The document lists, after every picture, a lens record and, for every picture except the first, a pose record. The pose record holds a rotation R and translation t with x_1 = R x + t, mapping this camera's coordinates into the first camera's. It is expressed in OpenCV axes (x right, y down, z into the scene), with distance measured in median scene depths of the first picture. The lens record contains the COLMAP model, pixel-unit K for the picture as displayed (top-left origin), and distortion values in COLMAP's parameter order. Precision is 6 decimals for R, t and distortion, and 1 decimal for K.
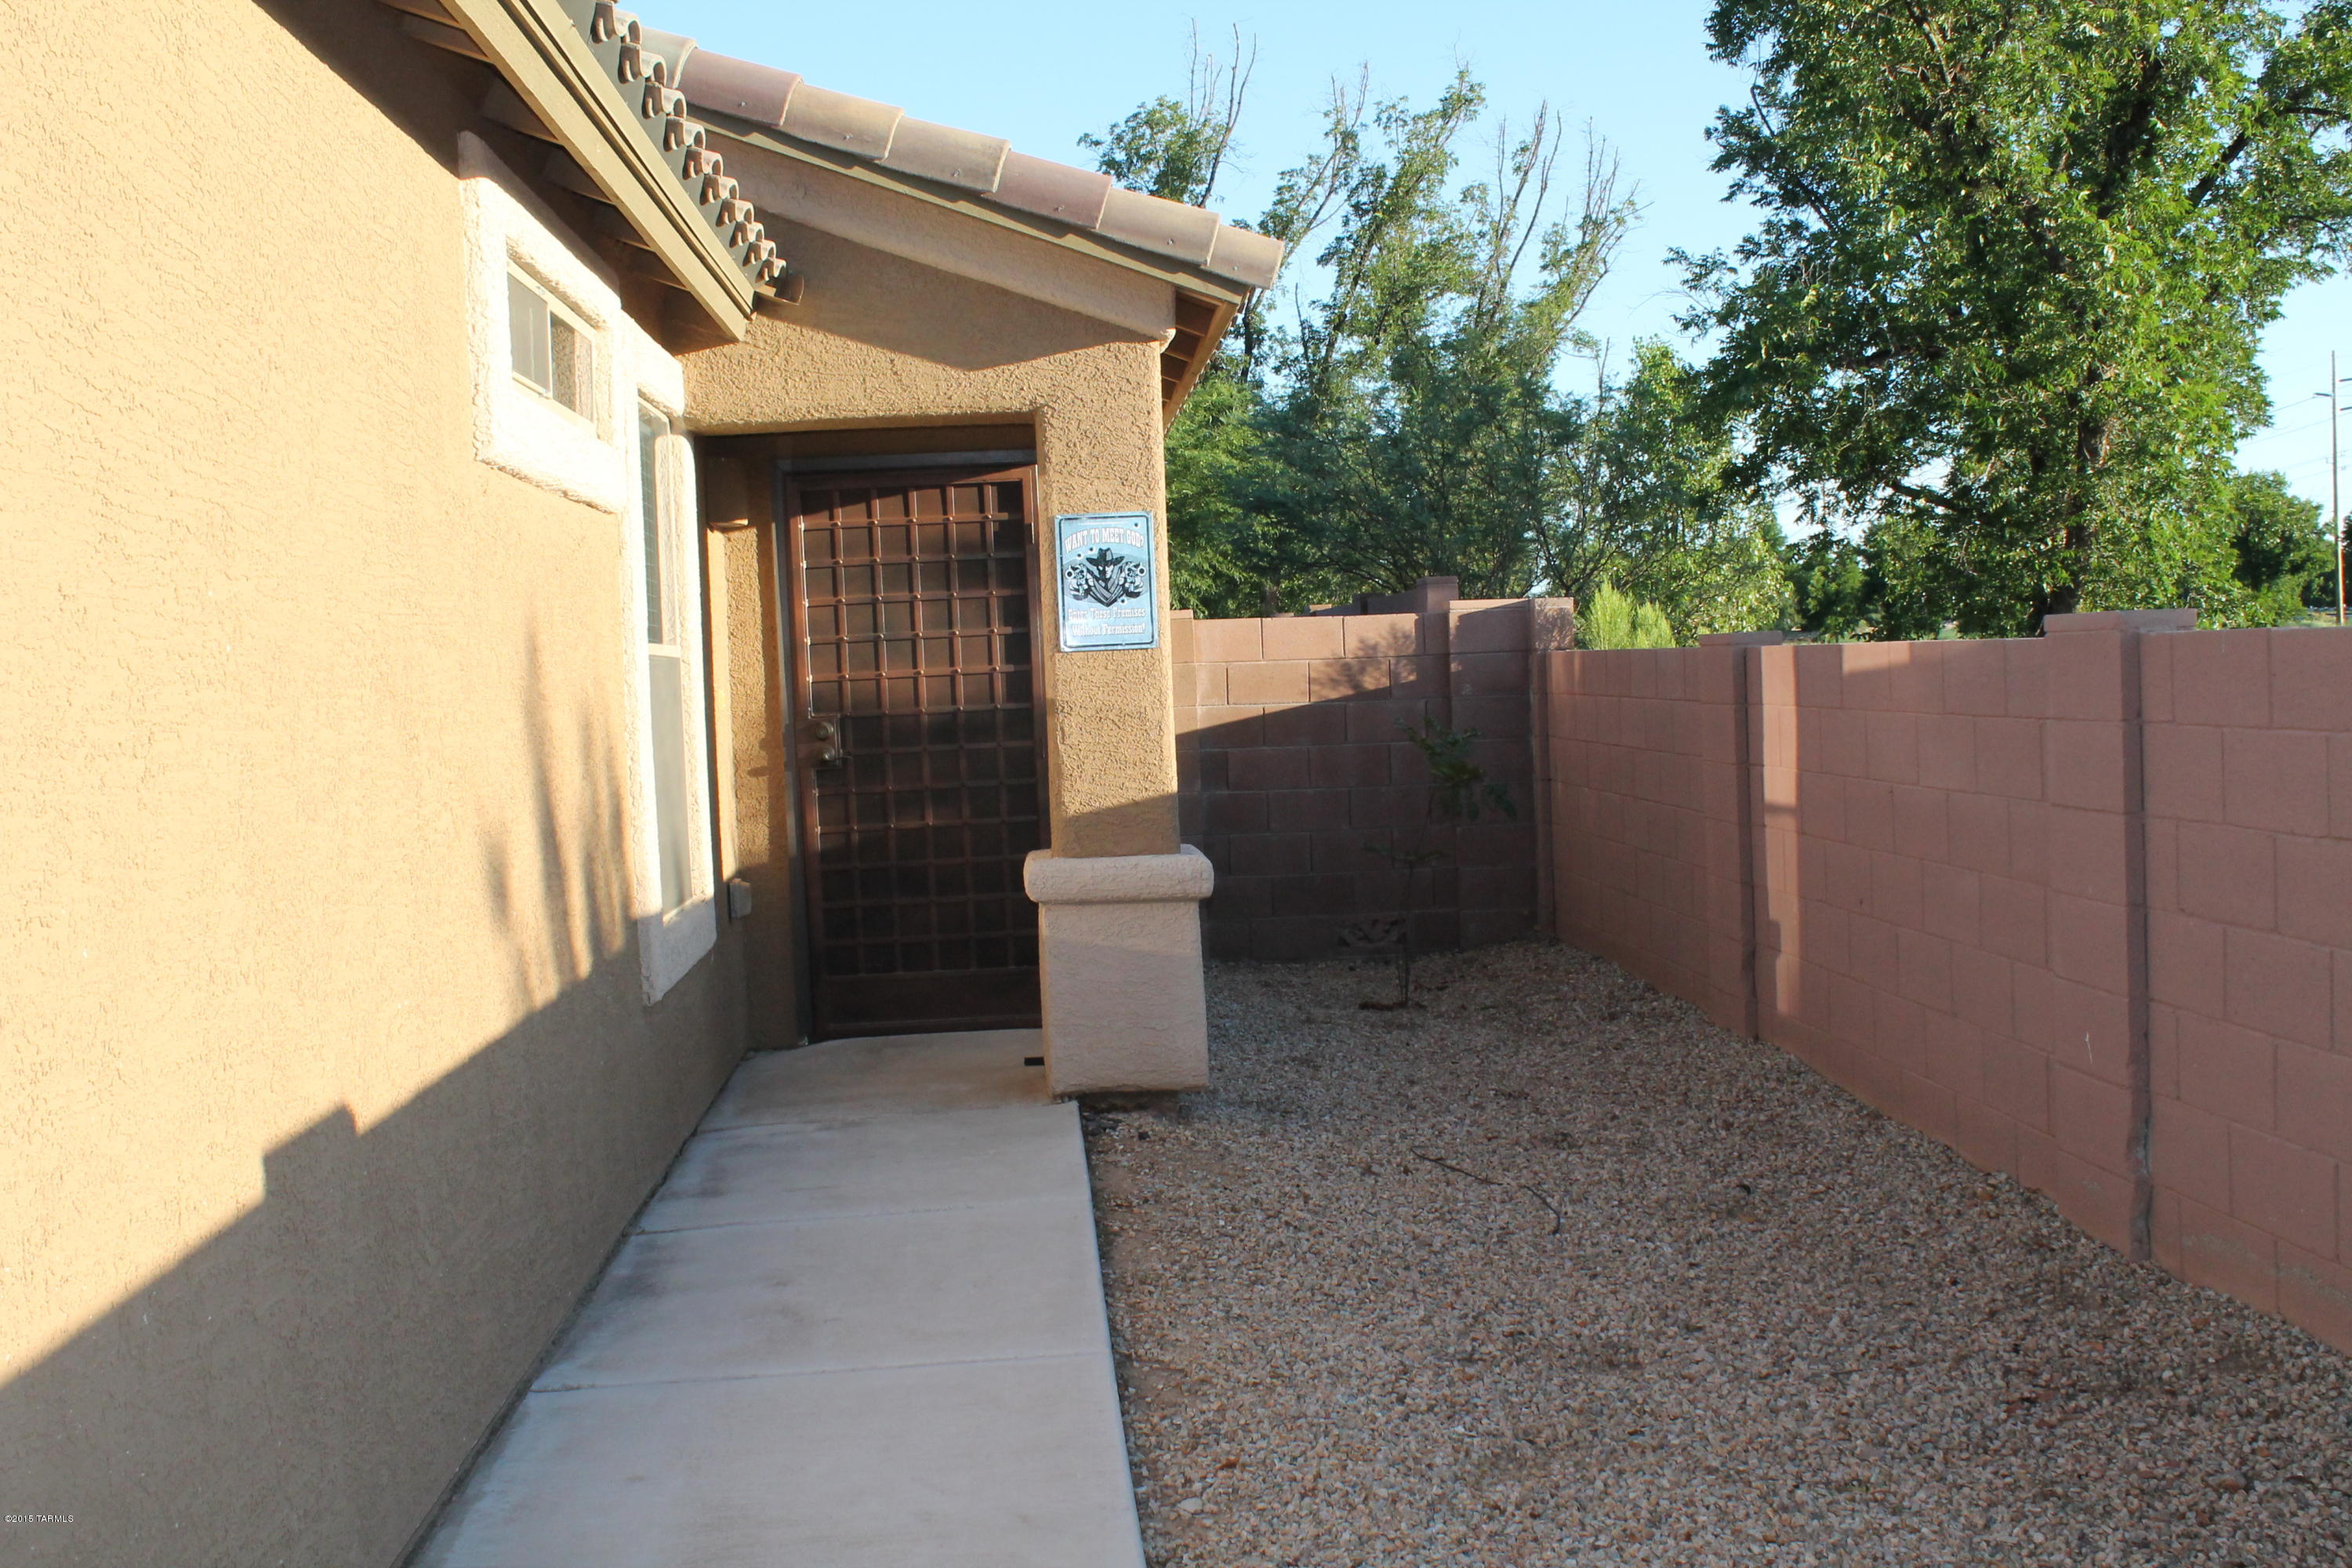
lens RADIAL K [[2296.4, 0, 1176.0], [0, 2296.4, 784.0], [0, 0, 1]] dist [-0.124243, 0.140989]
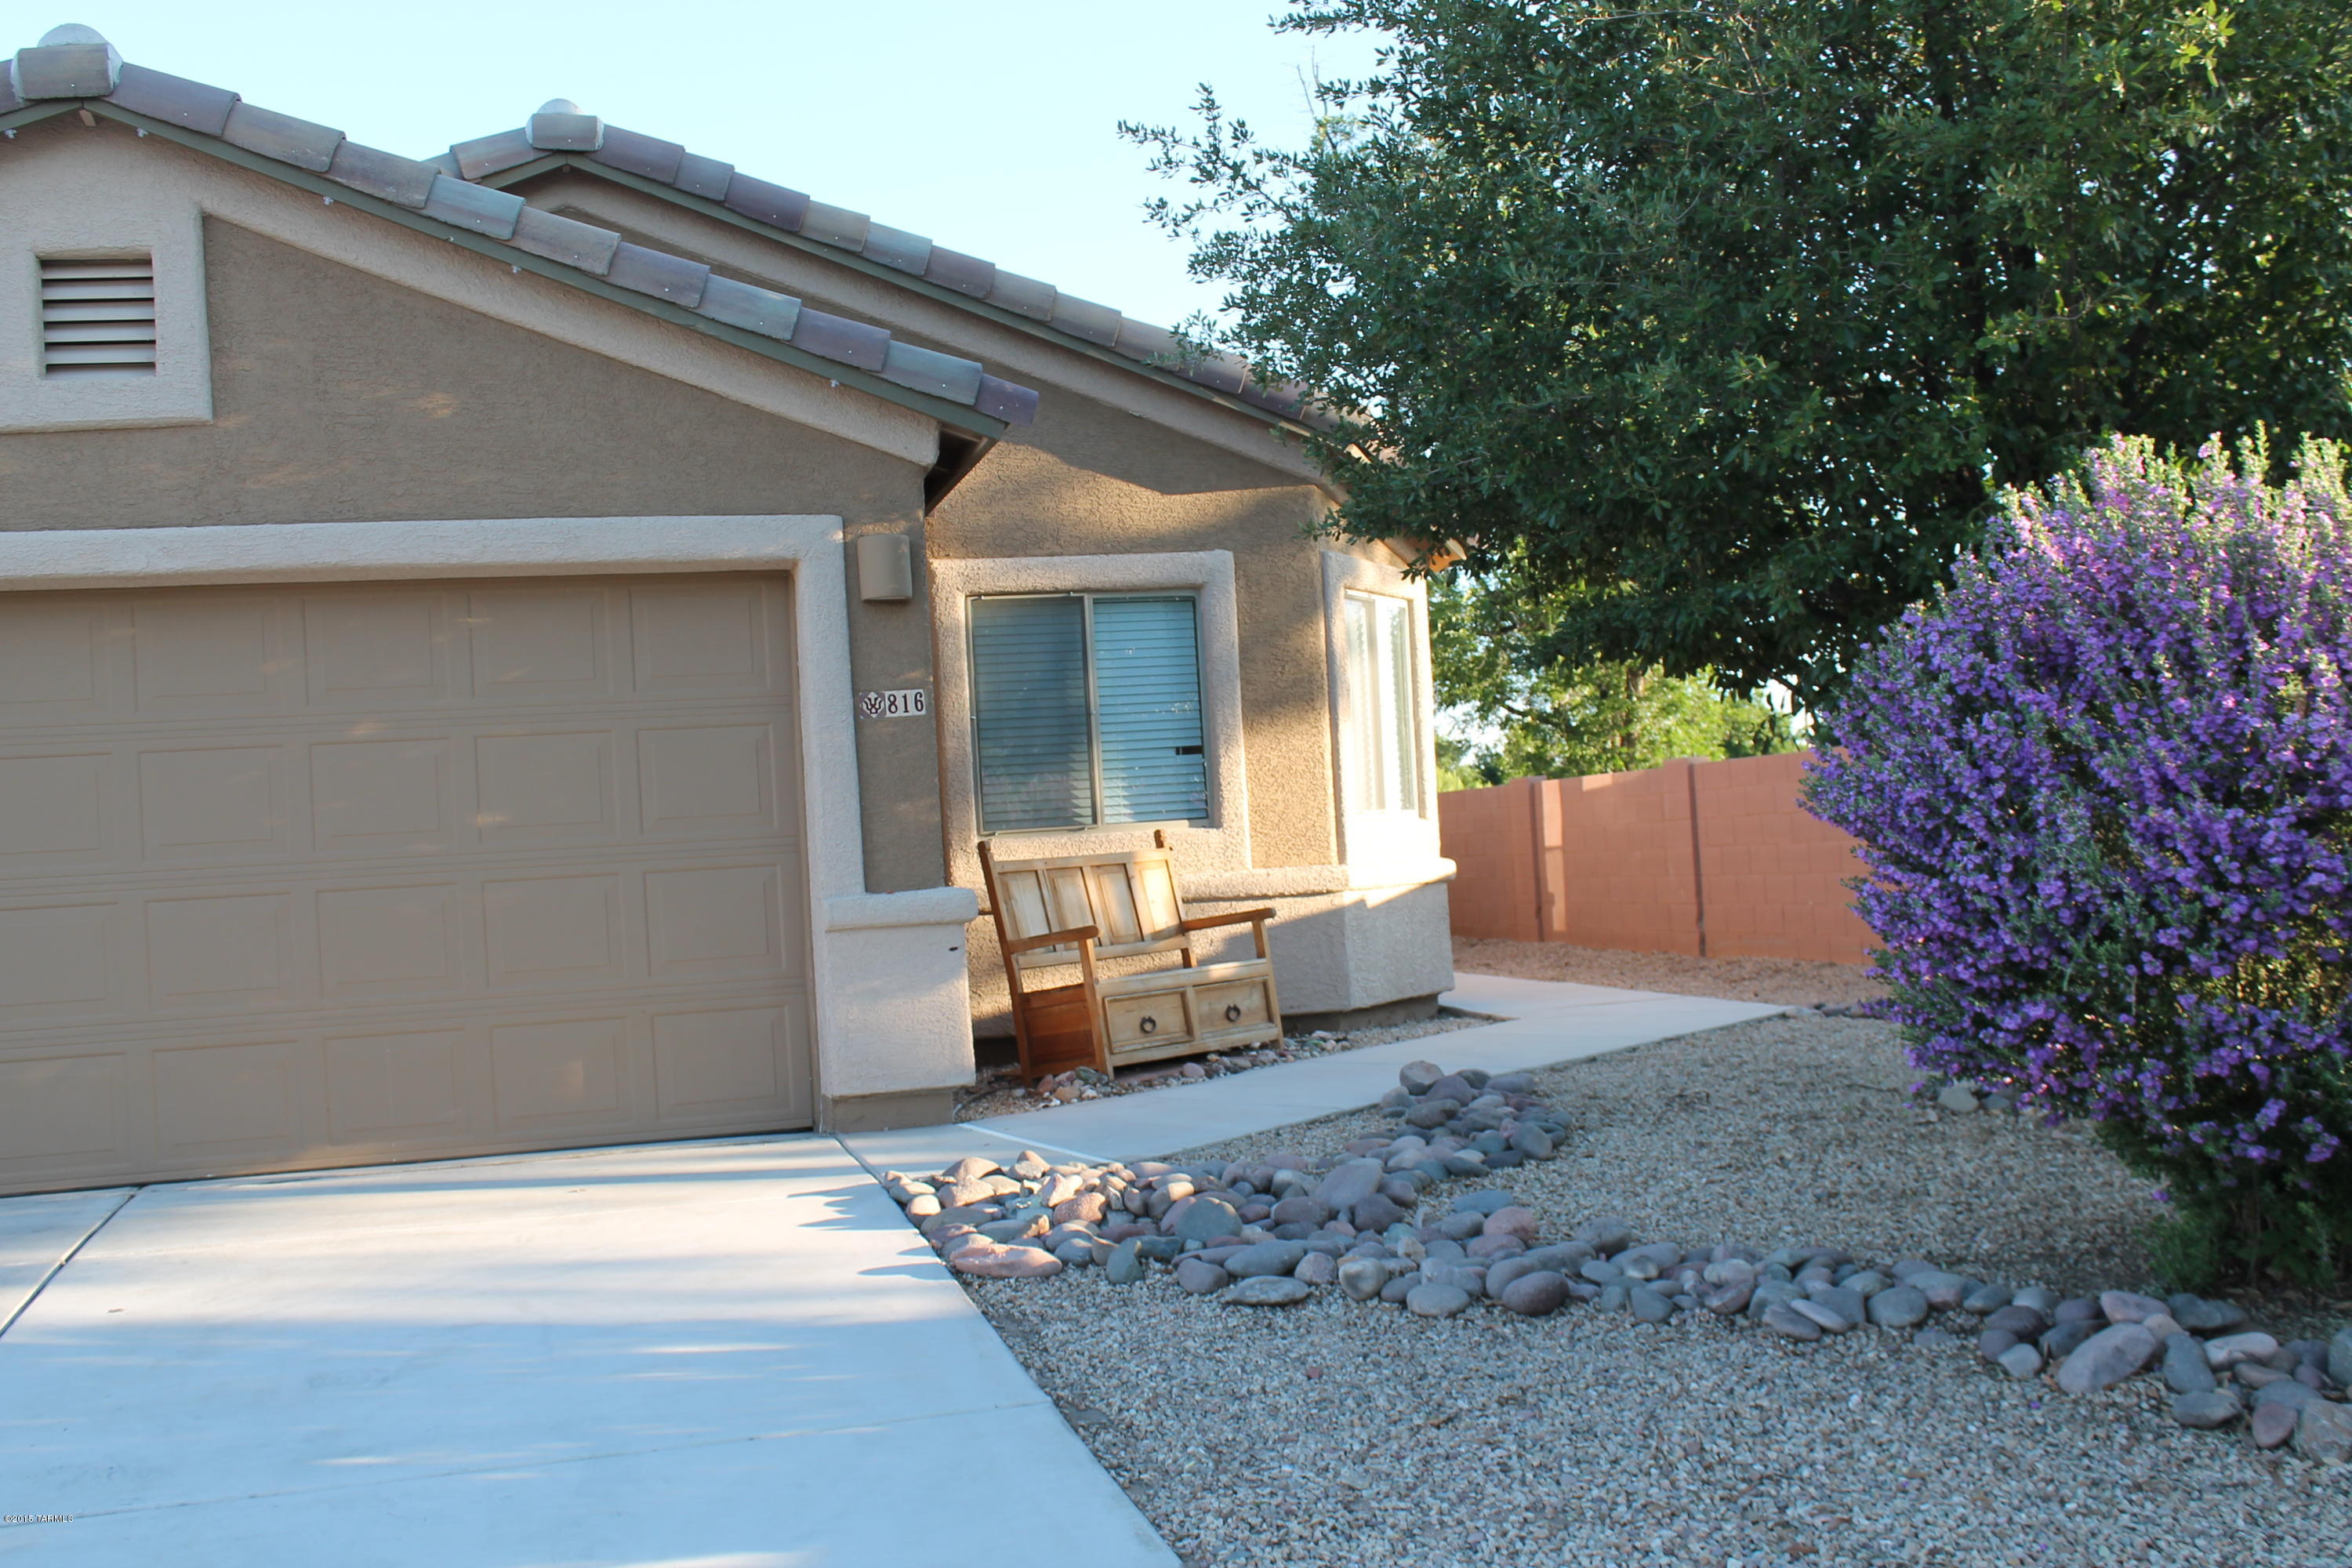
lens RADIAL K [[2296.4, 0, 1176.0], [0, 2296.4, 784.0], [0, 0, 1]] dist [-0.124243, 0.140989]
pose [[0.979997, -0.010907, 0.198715, -0.358617], [0.029202, 0.995570, -0.089372, 0.085533], [-0.196860, 0.093387, 0.975974, -0.775268]]
